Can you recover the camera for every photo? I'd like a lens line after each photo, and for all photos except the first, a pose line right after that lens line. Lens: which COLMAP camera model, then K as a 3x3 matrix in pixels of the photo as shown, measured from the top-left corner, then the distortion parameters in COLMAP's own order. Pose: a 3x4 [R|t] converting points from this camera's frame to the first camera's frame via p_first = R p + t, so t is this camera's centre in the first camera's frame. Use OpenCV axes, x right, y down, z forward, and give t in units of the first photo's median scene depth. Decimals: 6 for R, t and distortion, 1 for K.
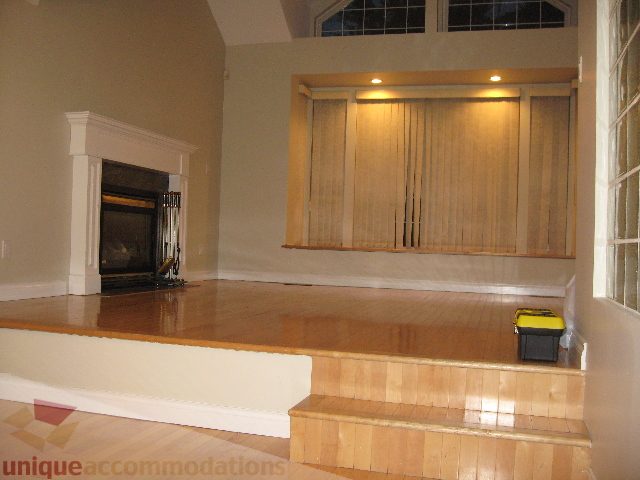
lens RADIAL K [[684.9, 0, 320.0], [0, 684.9, 240.0], [0, 0, 1]] dist [-0.120292, 0.055103]
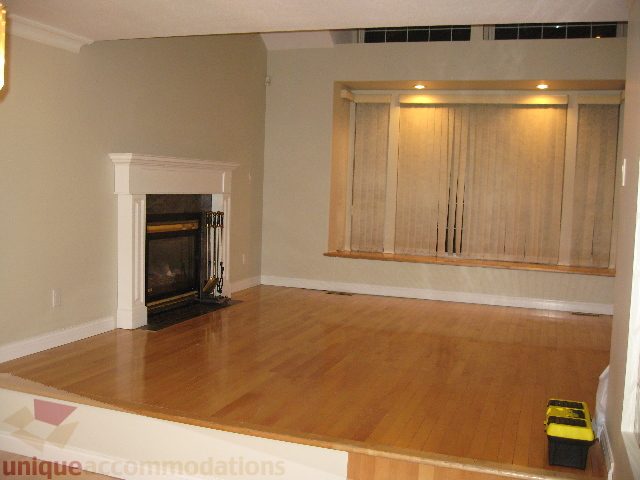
lens RADIAL K [[684.9, 0, 320.0], [0, 684.9, 240.0], [0, 0, 1]] dist [-0.120292, 0.055103]
pose [[0.997866, 0.007359, -0.064877, 0.004362], [-0.002003, 0.996611, 0.082237, -0.101130], [0.065262, -0.081931, 0.994499, -0.004185]]
